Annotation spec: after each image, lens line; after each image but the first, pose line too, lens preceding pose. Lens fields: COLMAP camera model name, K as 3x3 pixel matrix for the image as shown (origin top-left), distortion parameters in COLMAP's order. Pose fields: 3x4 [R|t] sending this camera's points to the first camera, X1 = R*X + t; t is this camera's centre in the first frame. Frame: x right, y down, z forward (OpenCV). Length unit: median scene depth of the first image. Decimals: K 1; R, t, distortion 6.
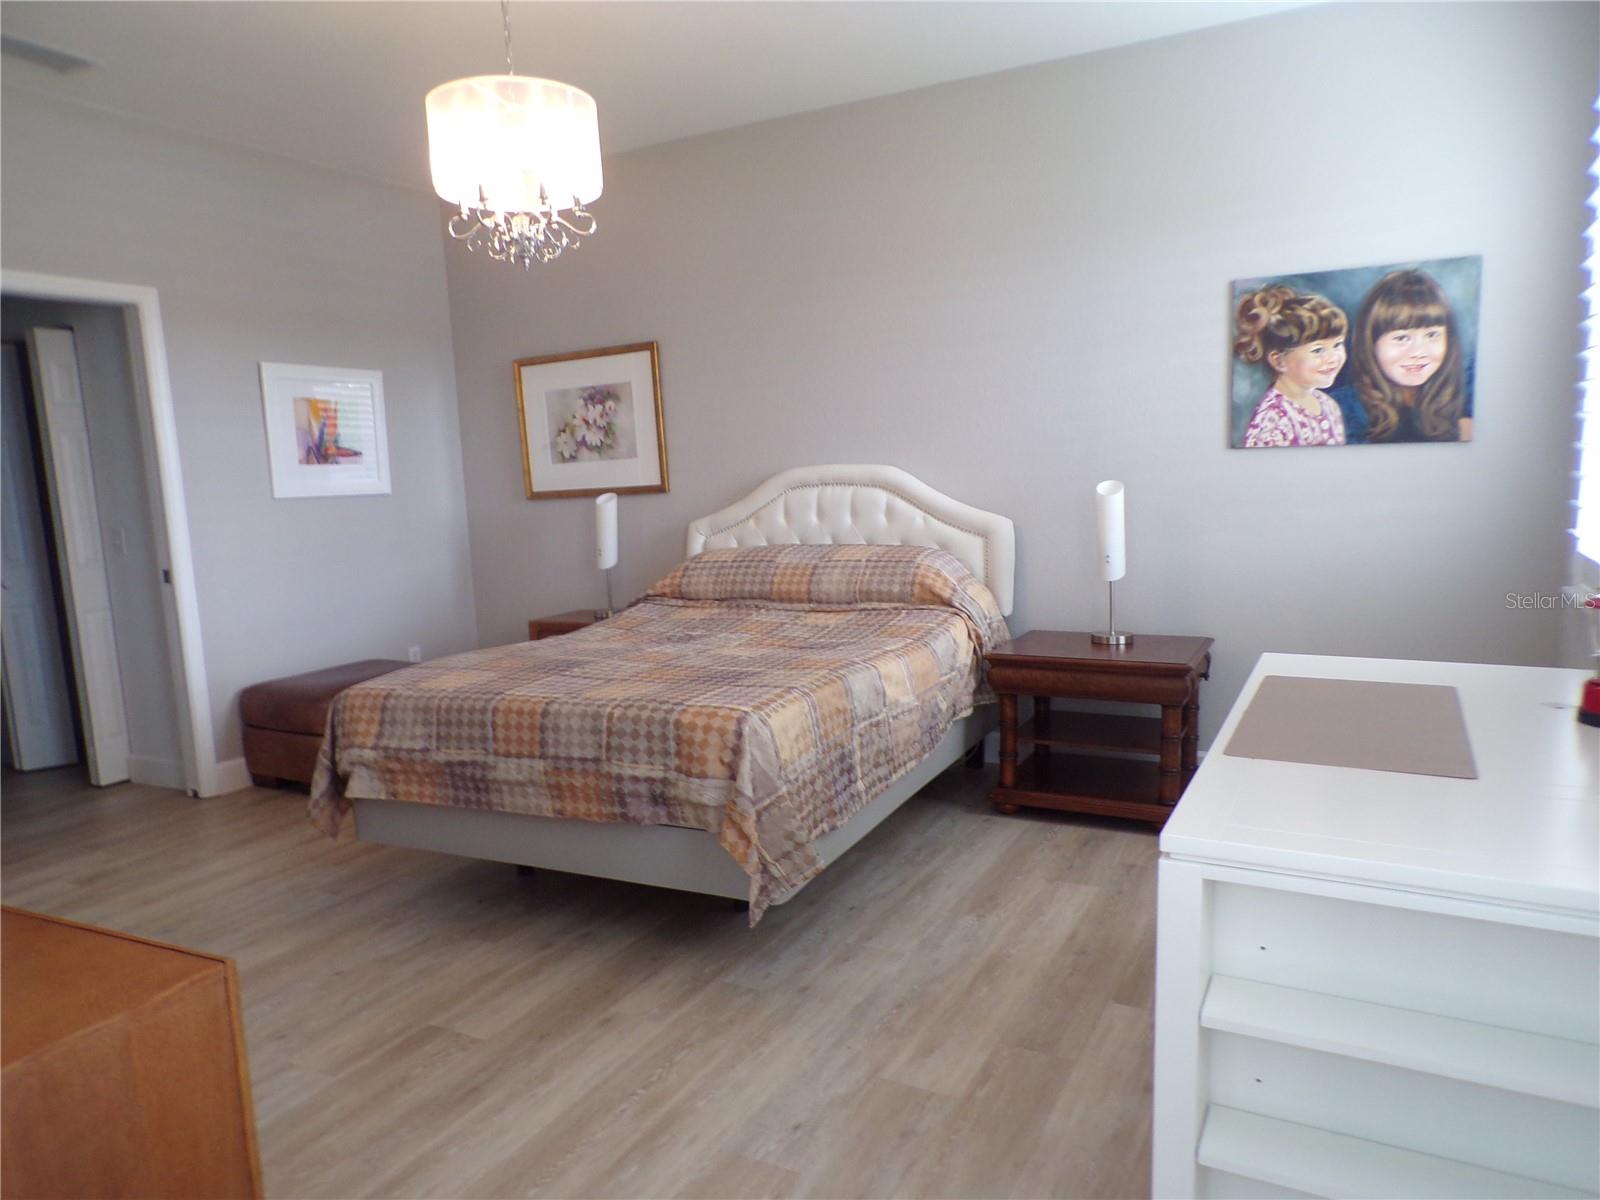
lens RADIAL K [[1099.8, 0, 814.4], [0, 1099.8, 600.0], [0, 0, 1]] dist [-0.011584, 0.029937]
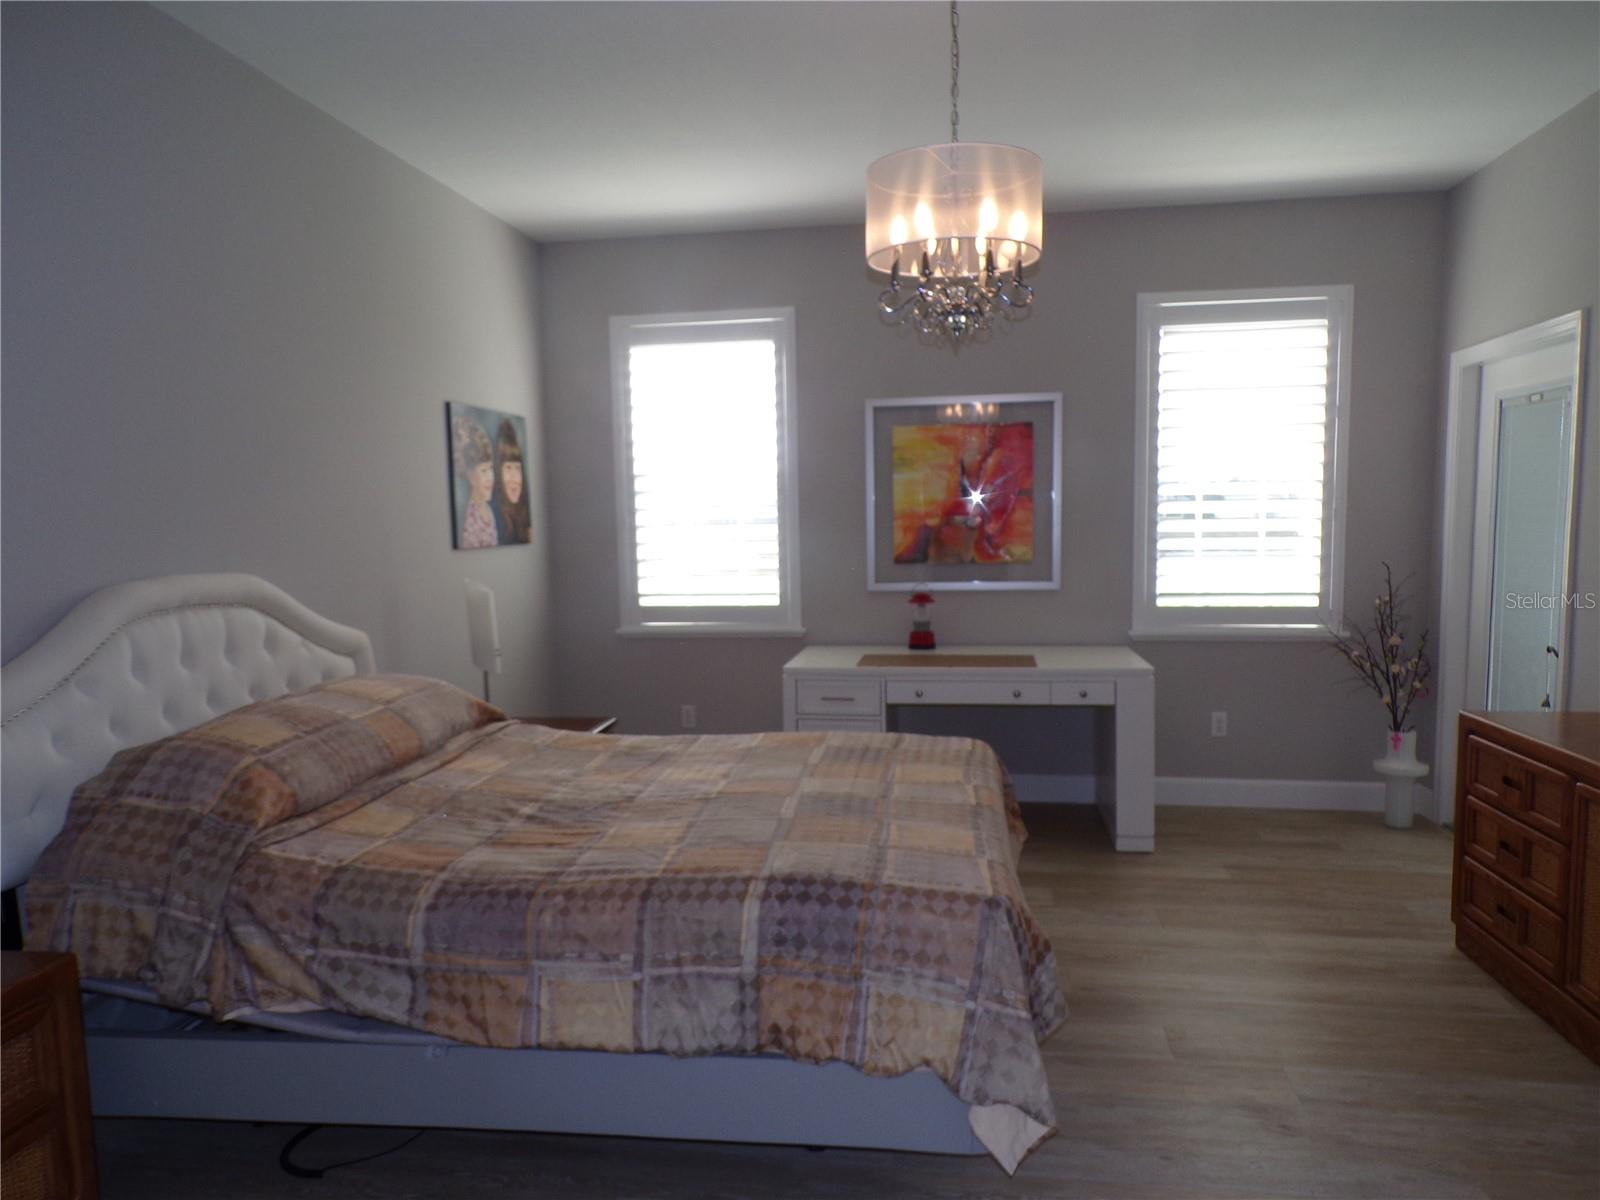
lens RADIAL K [[1099.8, 0, 805.3], [0, 1099.8, 613.8], [0, 0, 1]] dist [-0.011584, 0.029937]
pose [[-0.297888, -0.042367, 0.953660, -0.817053], [0.160156, 0.982636, 0.093681, -0.126356], [-0.941070, 0.180640, -0.285930, 1.032655]]
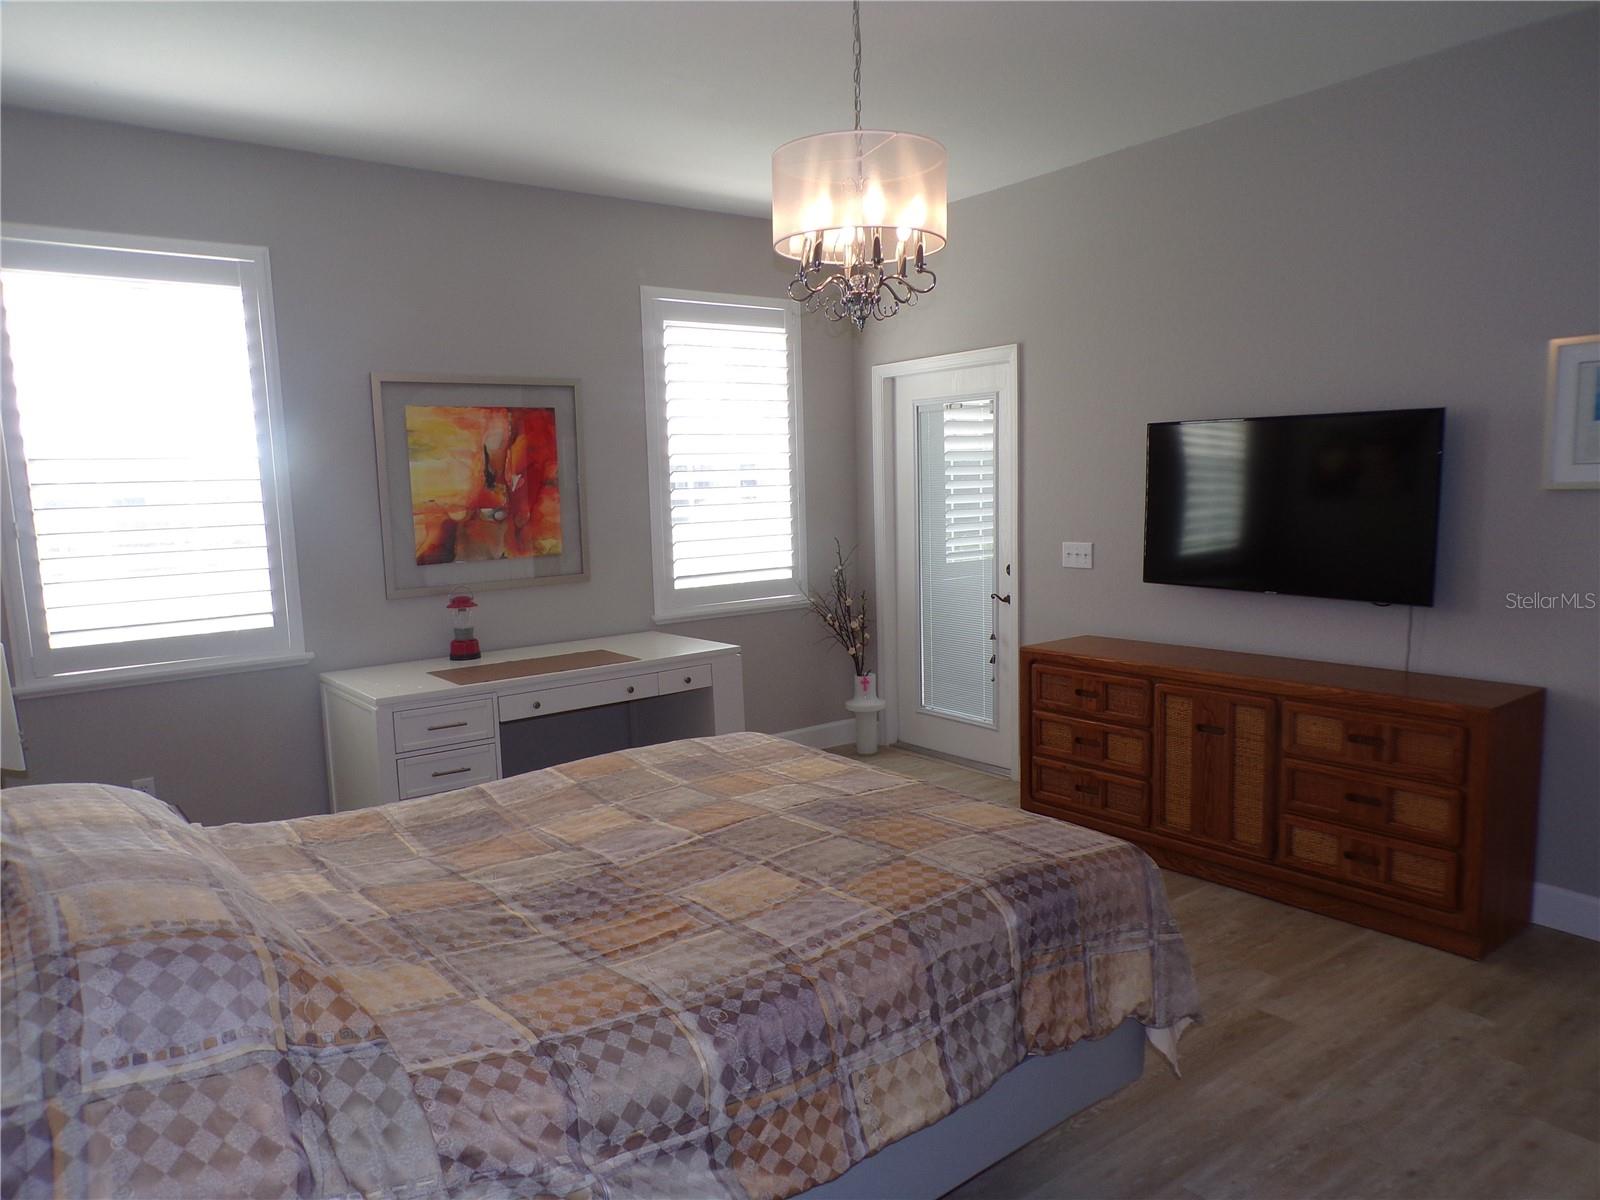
lens RADIAL K [[1099.8, 0, 809.8], [0, 1099.8, 610.5], [0, 0, 1]] dist [-0.011584, 0.029937]
pose [[-0.883515, 0.015049, 0.468161, -0.479410], [0.133373, 0.966192, 0.220645, -0.198283], [-0.449013, 0.257383, -0.855652, 1.356430]]
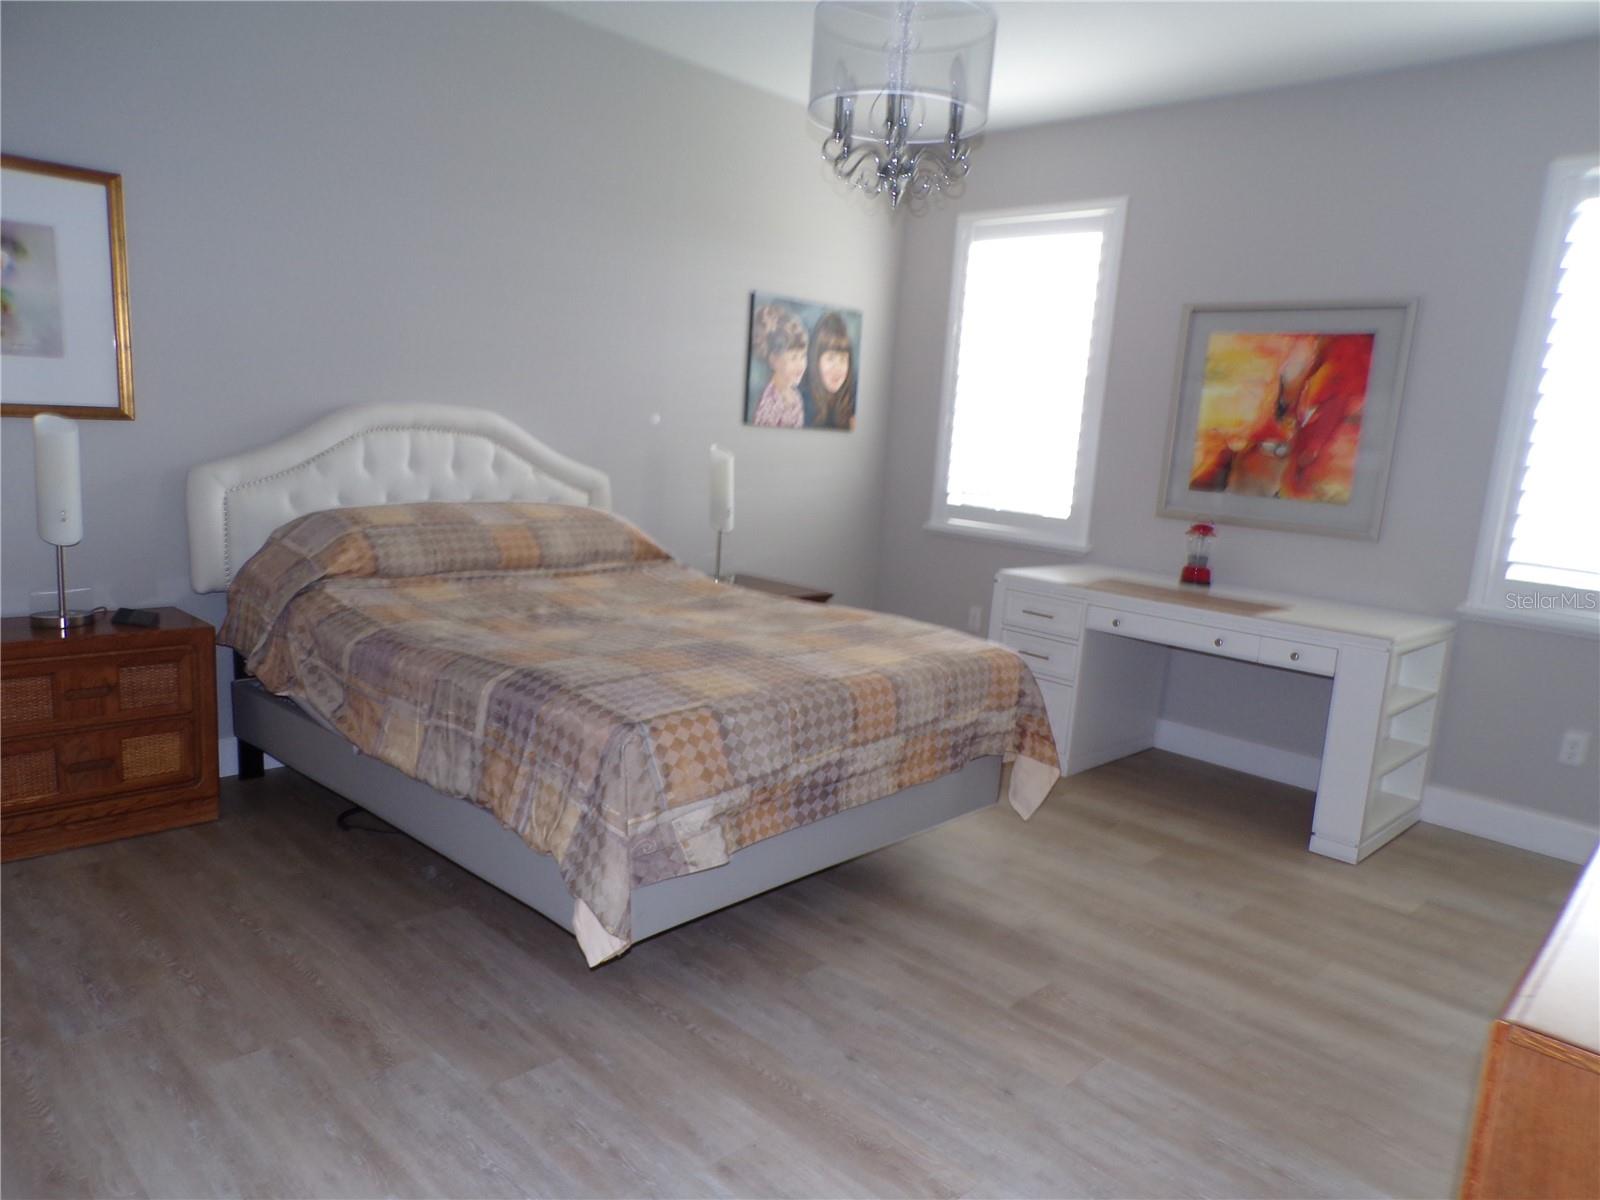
lens RADIAL K [[1099.8, 0, 802.1], [0, 1099.8, 618.2], [0, 0, 1]] dist [-0.011584, 0.029937]
pose [[0.297308, -0.104793, 0.949013, -0.851287], [0.043701, 0.994410, 0.096115, -0.036475], [-0.953781, 0.012897, 0.300226, 0.582142]]
